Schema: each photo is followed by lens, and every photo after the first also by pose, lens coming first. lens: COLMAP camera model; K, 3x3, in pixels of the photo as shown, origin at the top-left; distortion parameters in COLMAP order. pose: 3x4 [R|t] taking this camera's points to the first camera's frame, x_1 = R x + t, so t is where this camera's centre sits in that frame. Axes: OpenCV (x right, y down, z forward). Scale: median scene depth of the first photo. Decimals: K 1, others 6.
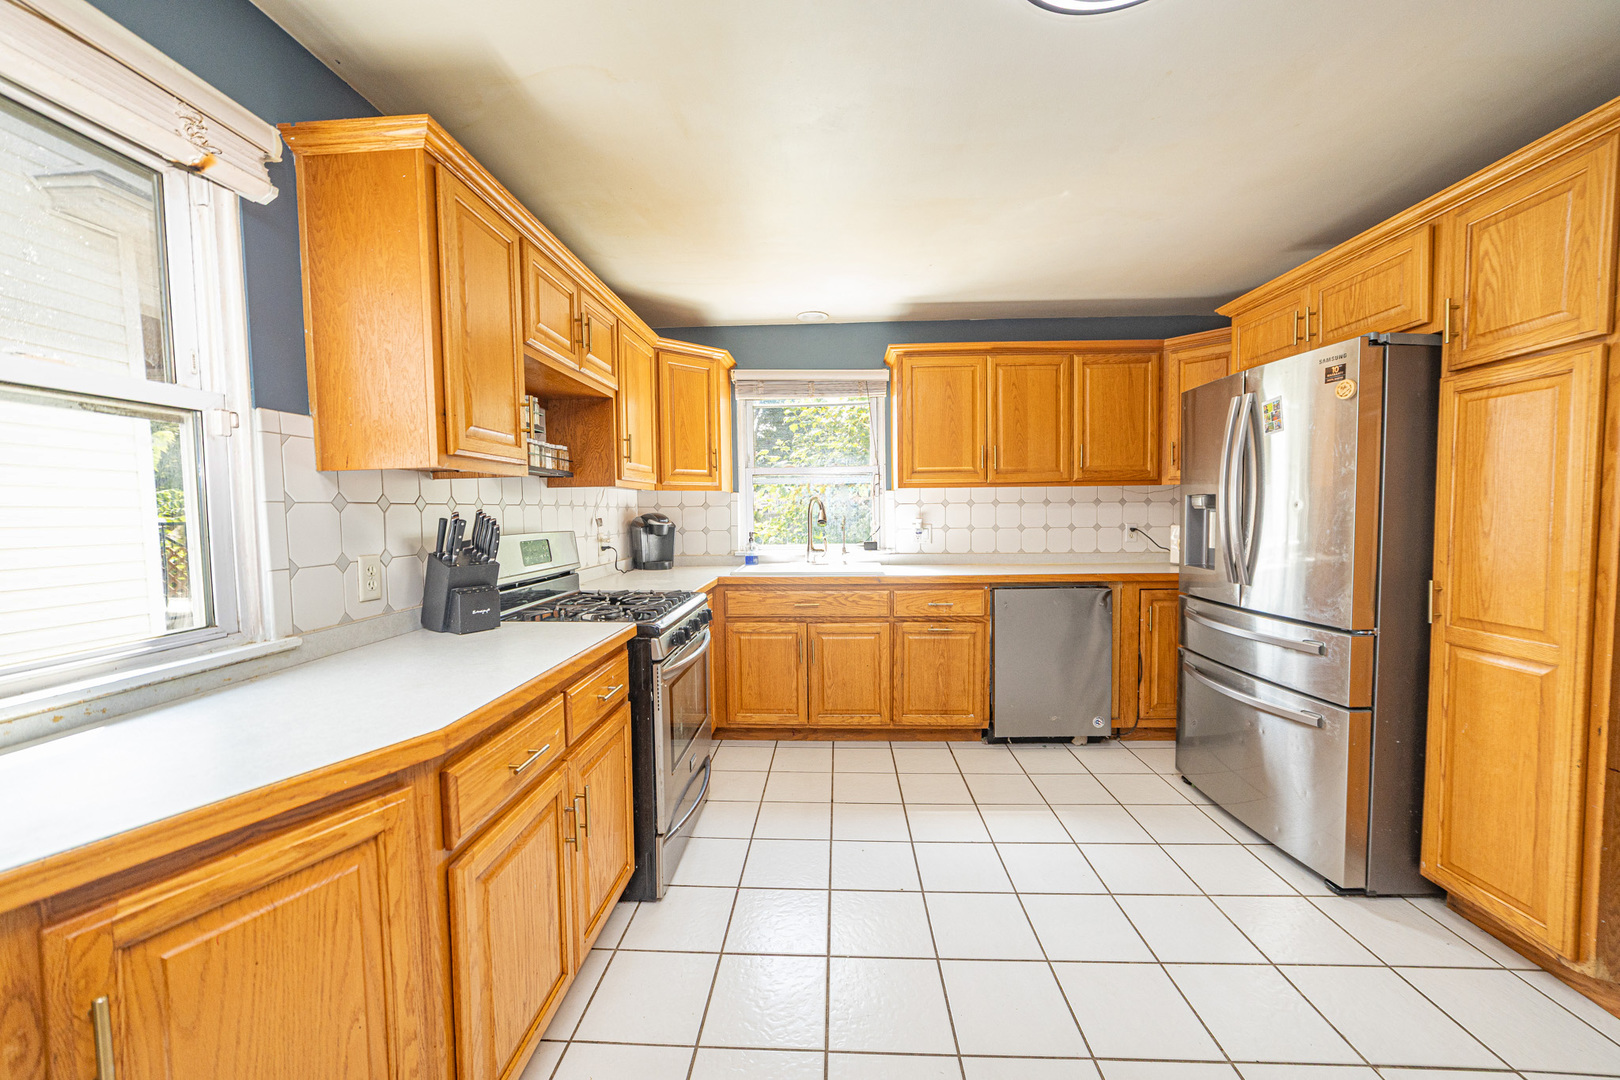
lens RADIAL K [[614.0, 0, 804.8], [0, 614.0, 541.2], [0, 0, 1]] dist [-0.010440, 0.002576]
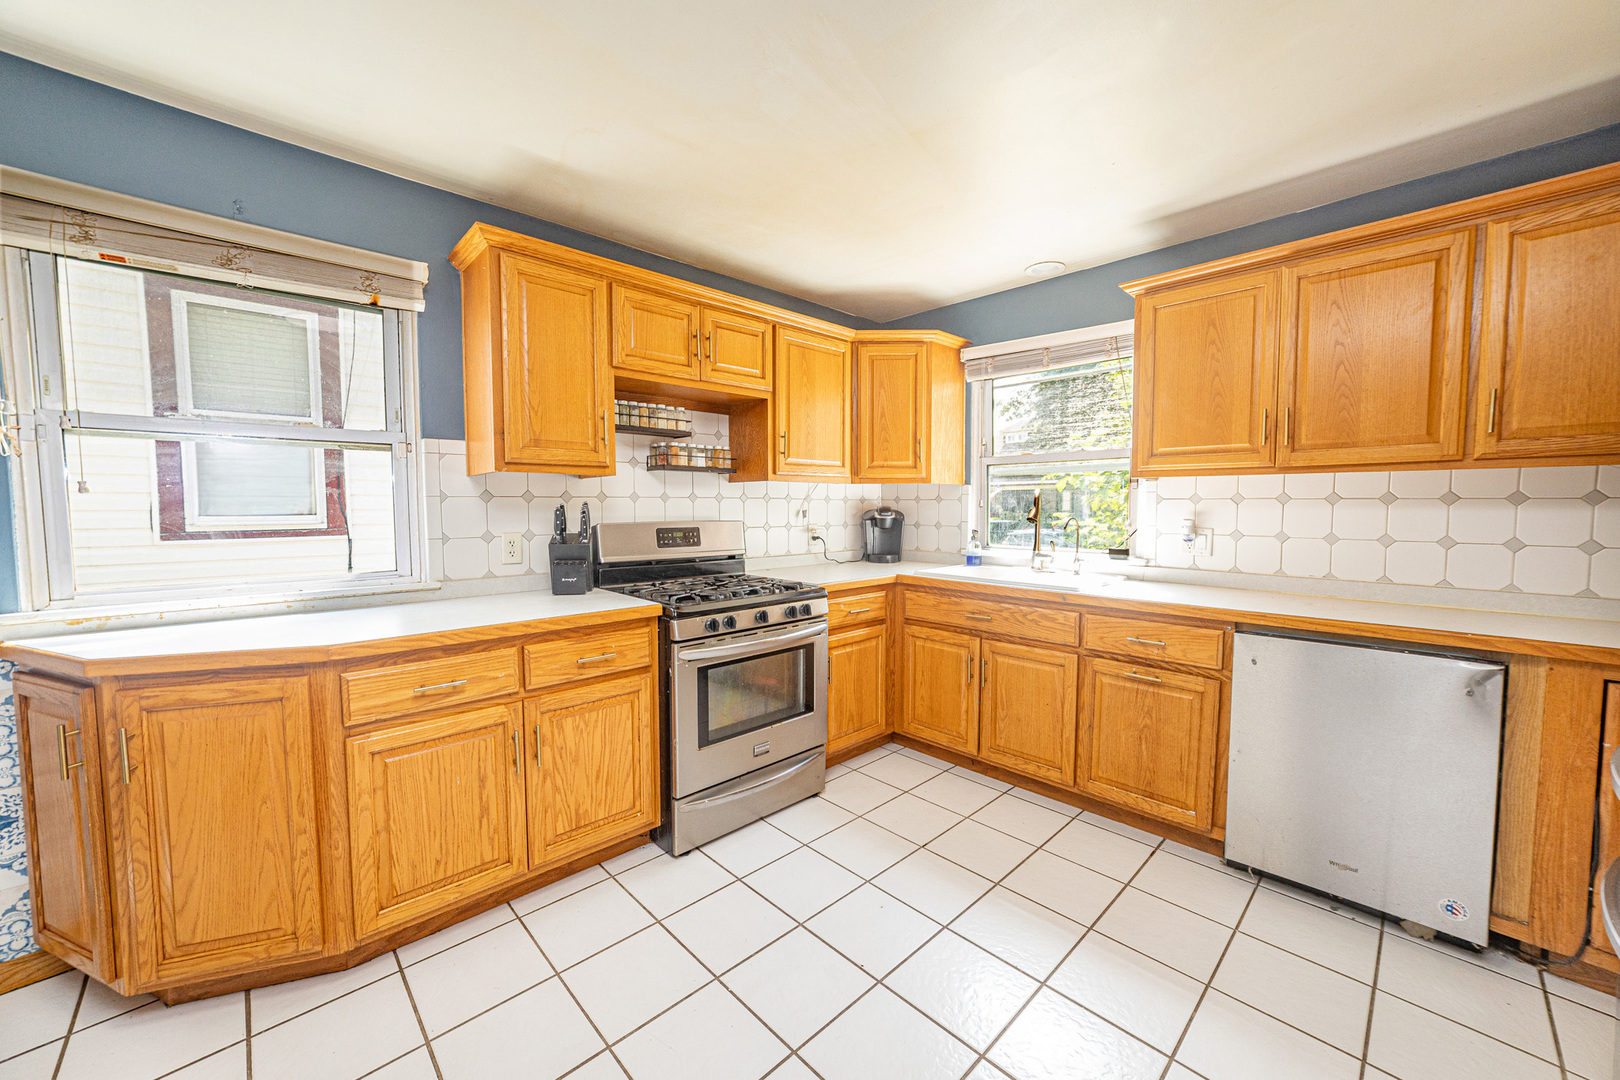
lens RADIAL K [[614.0, 0, 805.4], [0, 614.0, 539.5], [0, 0, 1]] dist [-0.010440, 0.002576]
pose [[0.727626, 0.052780, -0.683941, 0.400652], [-0.044809, 0.998563, 0.029388, -0.017332], [0.684509, 0.009264, 0.728946, 0.211649]]
